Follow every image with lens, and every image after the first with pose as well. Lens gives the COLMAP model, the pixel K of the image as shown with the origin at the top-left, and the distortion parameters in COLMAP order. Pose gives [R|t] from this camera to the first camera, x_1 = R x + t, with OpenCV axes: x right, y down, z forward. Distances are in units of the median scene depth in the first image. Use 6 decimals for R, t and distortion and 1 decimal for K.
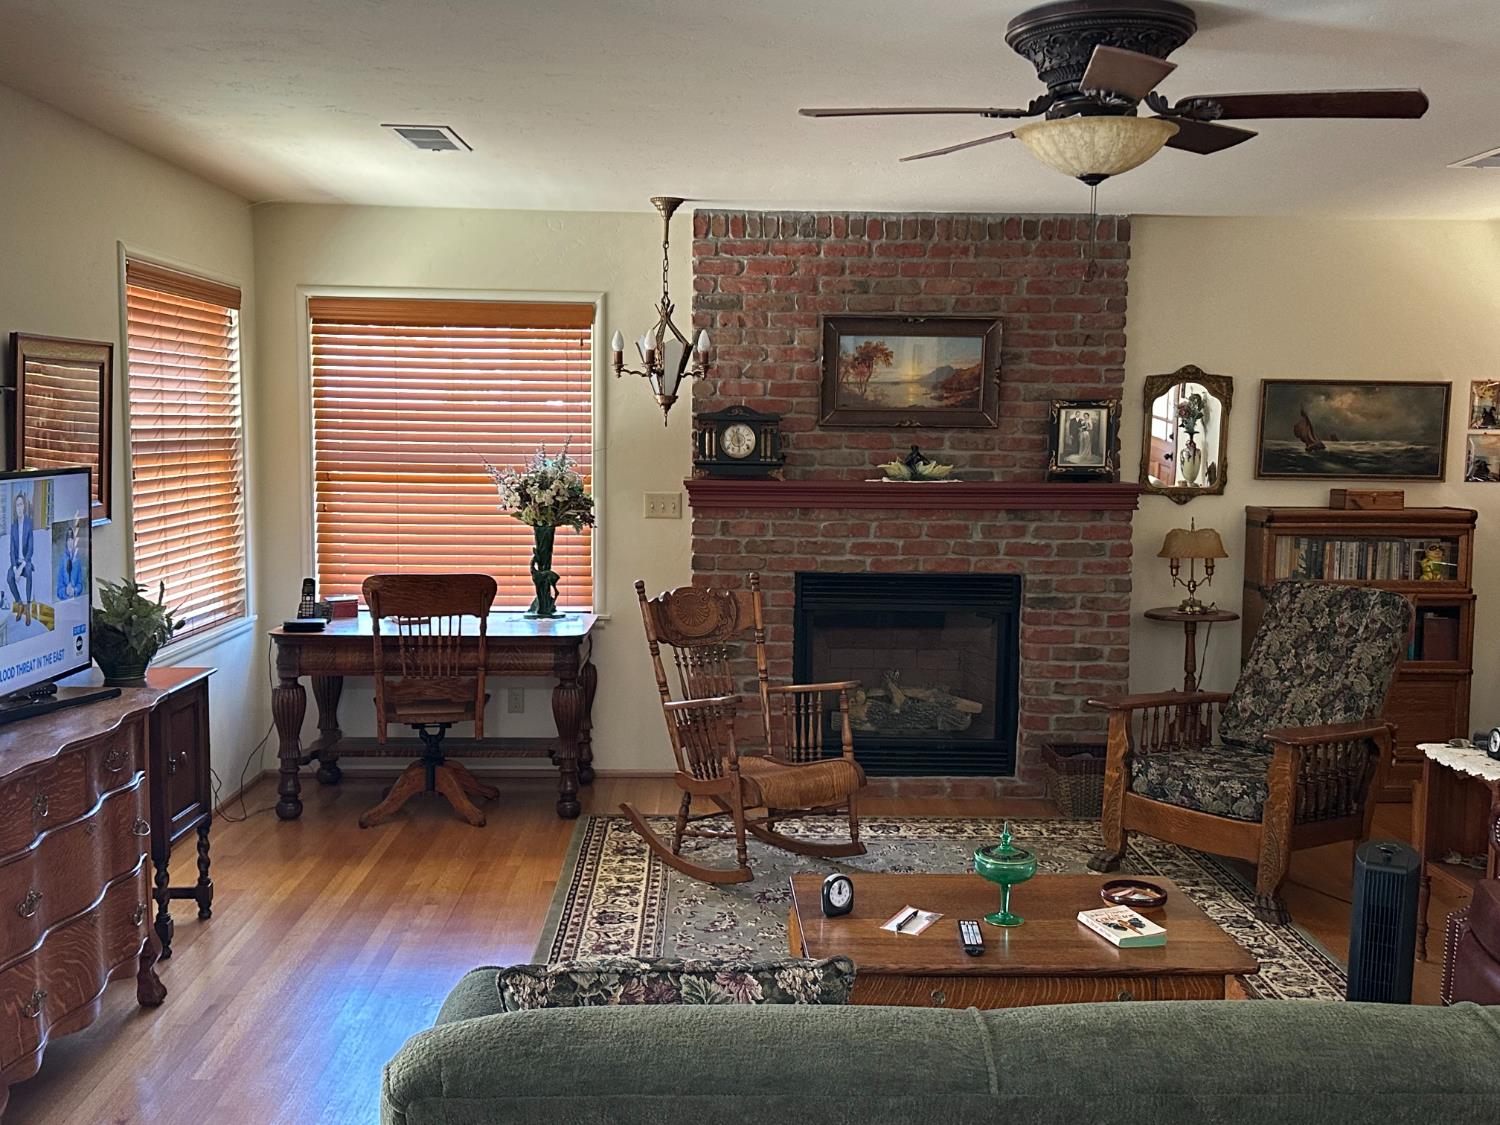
lens RADIAL K [[1507.7, 0, 750.0], [0, 1507.7, 562.5], [0, 0, 1]] dist [0.098336, -0.008486]
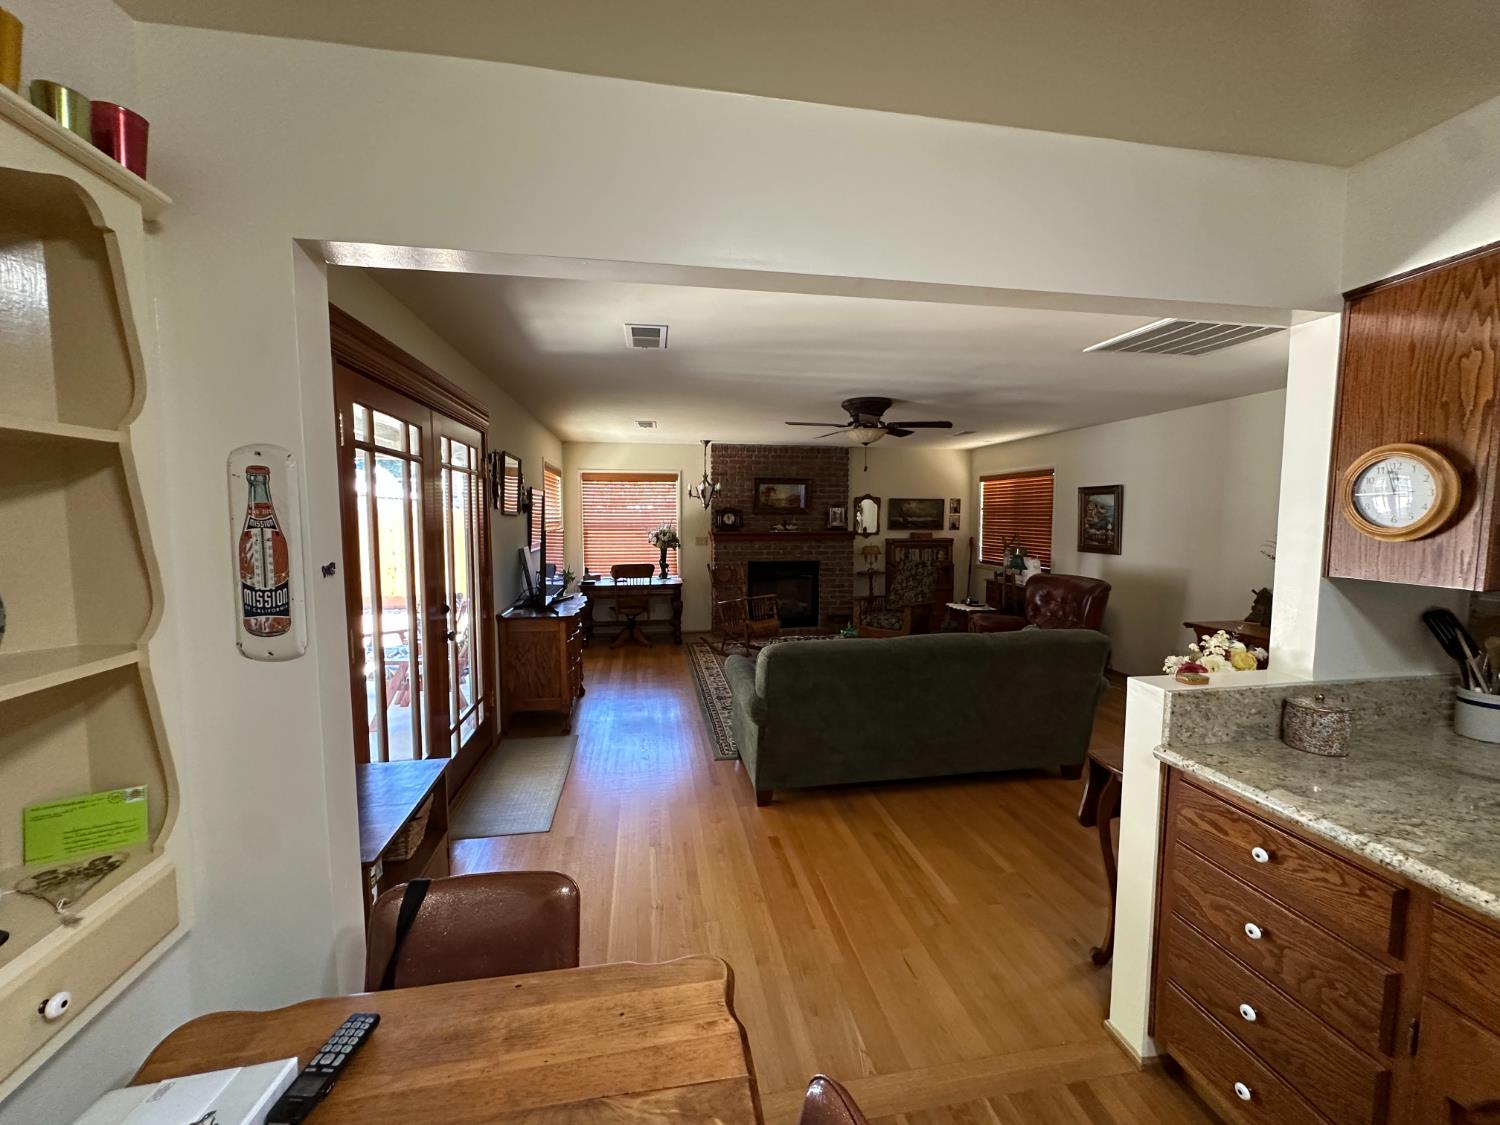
lens RADIAL K [[604.1, 0, 750.0], [0, 604.1, 562.5], [0, 0, 1]] dist [-0.002052, -0.000116]
pose [[0.988775, -0.021977, 0.147789, -0.143985], [0.023814, 0.999659, -0.010671, 0.020801], [-0.147504, 0.014071, 0.988961, -0.203984]]
